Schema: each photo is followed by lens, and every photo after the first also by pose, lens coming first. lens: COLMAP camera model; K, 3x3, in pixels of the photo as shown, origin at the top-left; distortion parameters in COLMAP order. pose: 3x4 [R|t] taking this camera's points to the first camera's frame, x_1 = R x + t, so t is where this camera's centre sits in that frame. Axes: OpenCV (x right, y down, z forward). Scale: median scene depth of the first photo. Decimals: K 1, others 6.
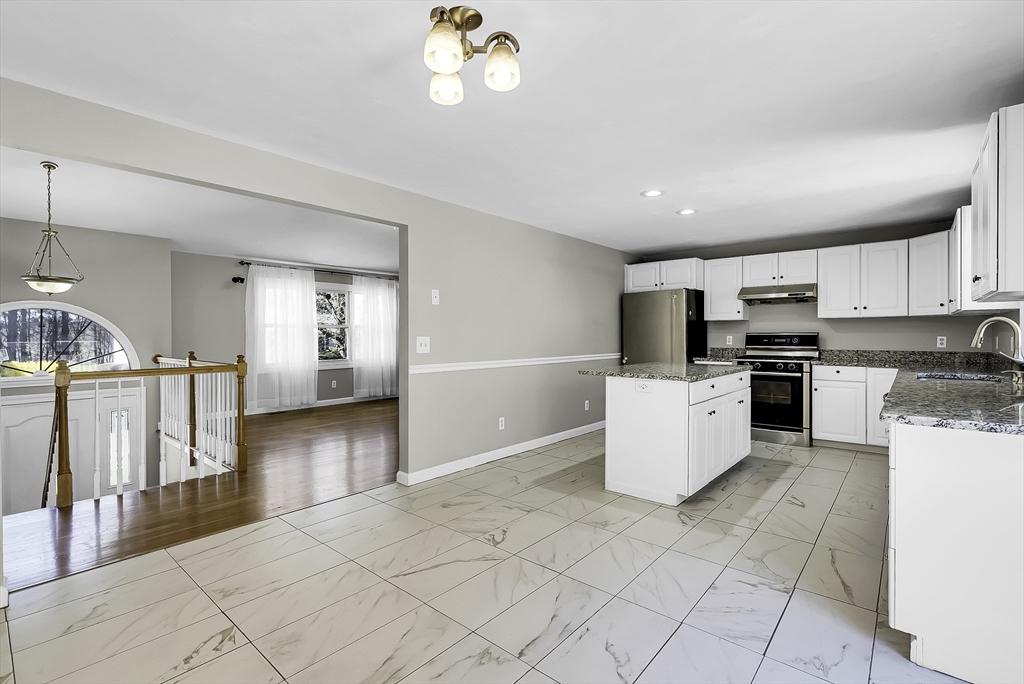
lens RADIAL K [[465.0, 0, 511.3], [0, 465.0, 342.5], [0, 0, 1]] dist [-0.010922, 0.003629]
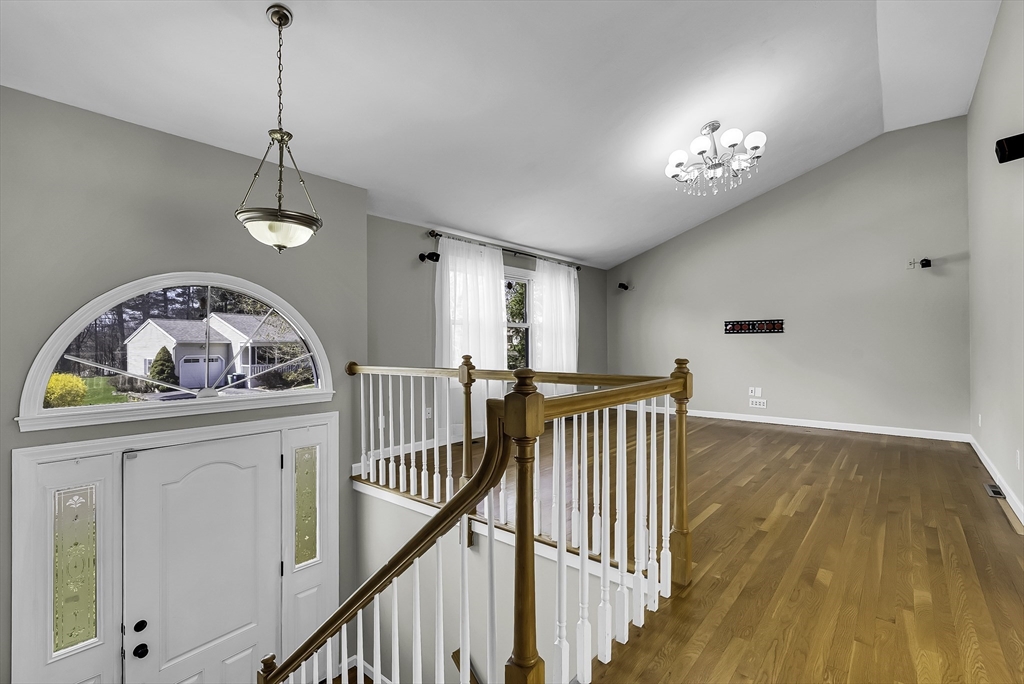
lens RADIAL K [[465.0, 0, 513.5], [0, 465.0, 347.6], [0, 0, 1]] dist [-0.010922, 0.003629]
pose [[0.999898, -0.003636, 0.013808, -0.463269], [0.003820, 0.999904, -0.013306, 0.012774], [-0.013759, 0.013357, 0.999816, 0.285914]]
